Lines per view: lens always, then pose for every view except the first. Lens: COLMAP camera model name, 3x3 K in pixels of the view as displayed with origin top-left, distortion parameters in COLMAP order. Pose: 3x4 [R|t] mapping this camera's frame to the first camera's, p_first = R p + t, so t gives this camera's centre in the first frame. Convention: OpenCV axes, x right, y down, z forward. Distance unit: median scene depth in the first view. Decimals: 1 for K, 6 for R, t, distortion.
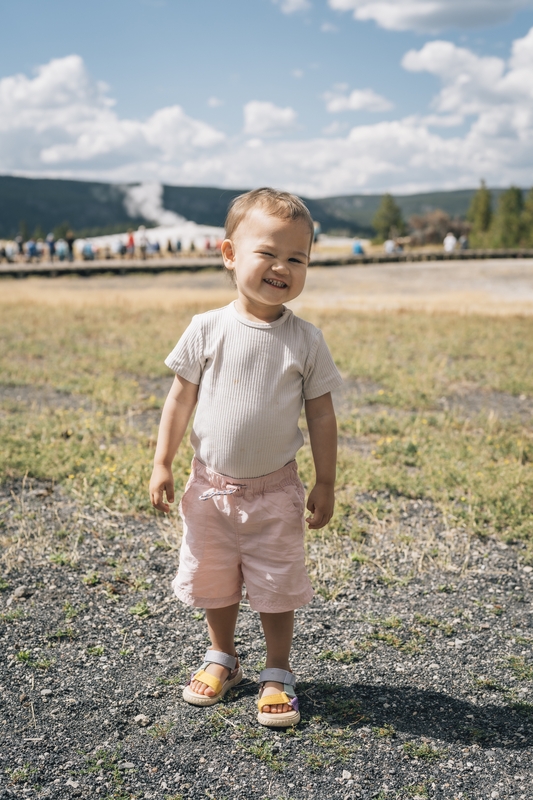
lens RADIAL K [[1369.5, 0, 266.5], [0, 1369.5, 400.0], [0, 0, 1]] dist [-0.055671, 0.295371]
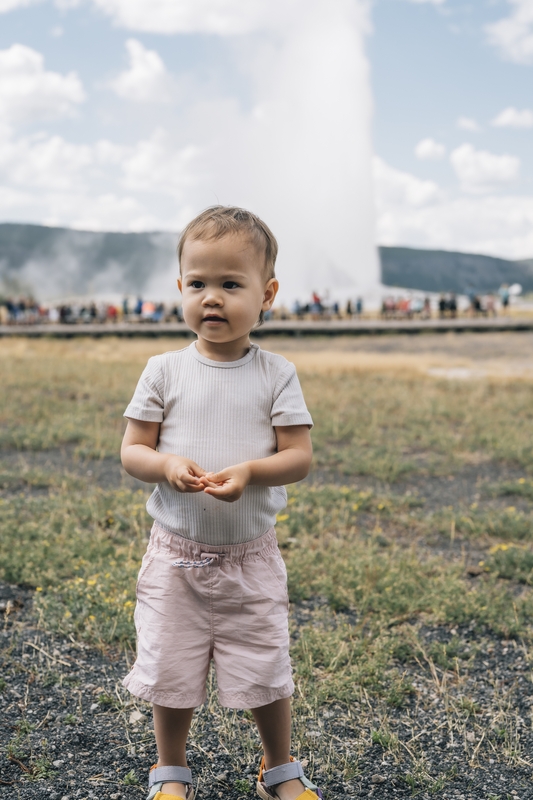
lens RADIAL K [[1369.5, 0, 266.5], [0, 1369.5, 400.0], [0, 0, 1]] dist [-0.055671, 0.295371]
pose [[0.986150, 0.024863, -0.163979, 0.060420], [-0.032682, 0.998445, -0.045158, -0.010896], [0.162601, 0.049891, 0.985430, 0.157755]]
